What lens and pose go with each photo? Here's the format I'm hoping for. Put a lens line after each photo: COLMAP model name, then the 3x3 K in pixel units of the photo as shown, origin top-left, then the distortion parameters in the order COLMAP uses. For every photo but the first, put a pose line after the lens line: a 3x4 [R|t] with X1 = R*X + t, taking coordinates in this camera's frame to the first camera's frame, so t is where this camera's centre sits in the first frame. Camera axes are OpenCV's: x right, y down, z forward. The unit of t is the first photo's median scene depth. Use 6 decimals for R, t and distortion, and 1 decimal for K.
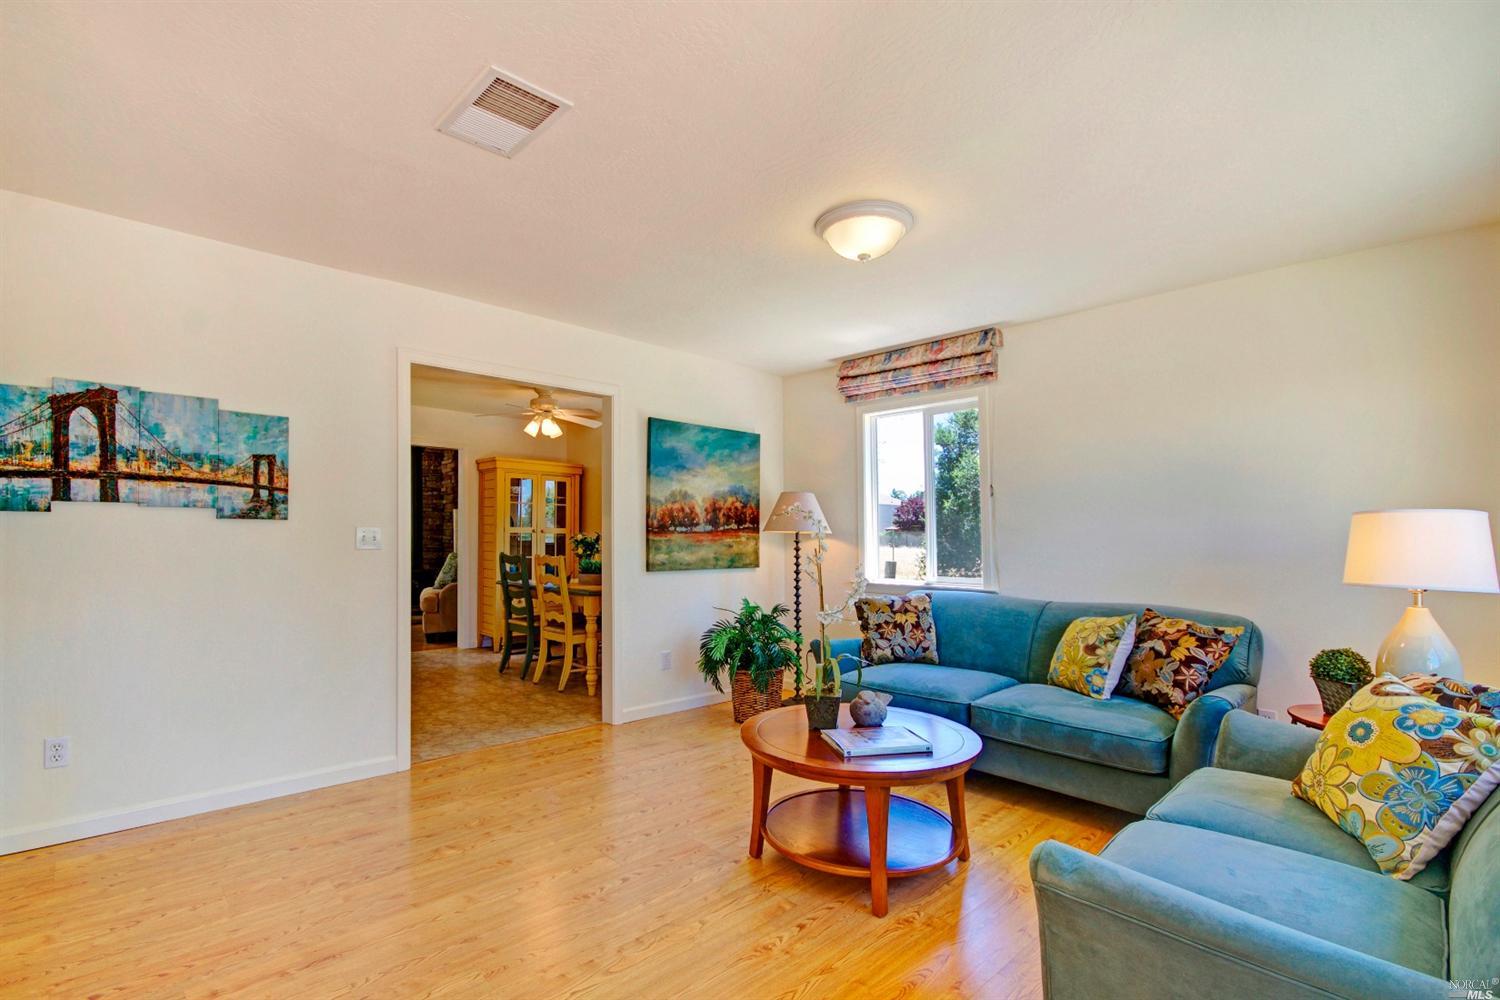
lens RADIAL K [[693.6, 0, 746.6], [0, 693.6, 533.6], [0, 0, 1]] dist [0.000717, -0.000080]
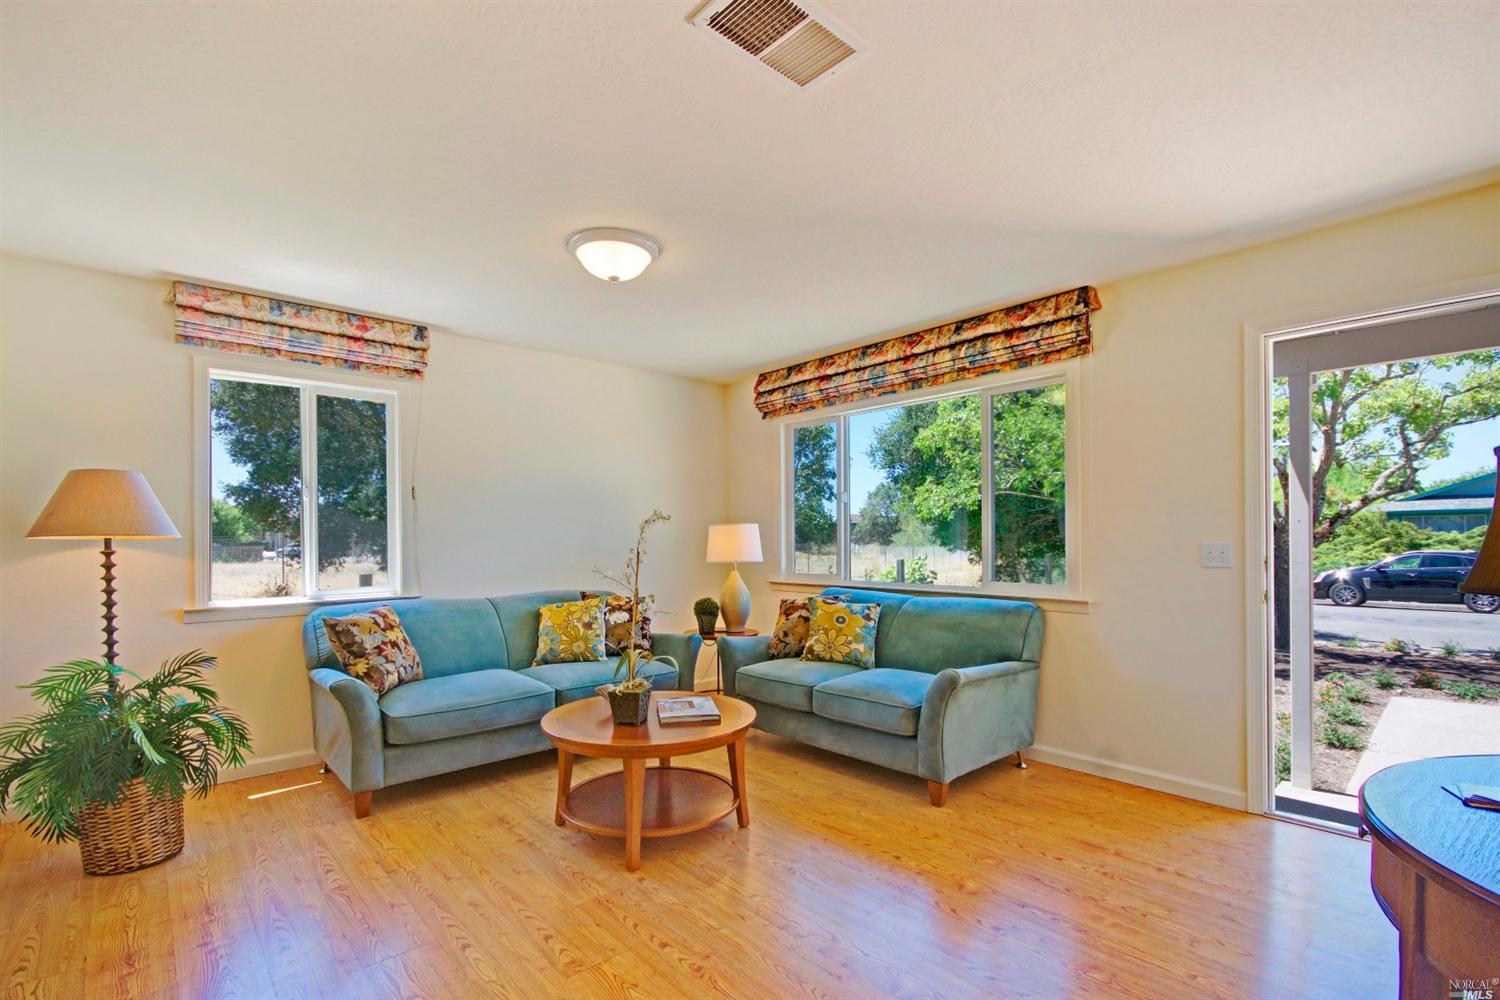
lens RADIAL K [[693.6, 0, 746.6], [0, 693.6, 533.6], [0, 0, 1]] dist [0.000717, -0.000080]
pose [[0.036177, -0.000664, 0.999345, -0.515790], [0.005460, 0.999985, 0.000467, -0.002386], [-0.999330, 0.005439, 0.036180, 0.435851]]
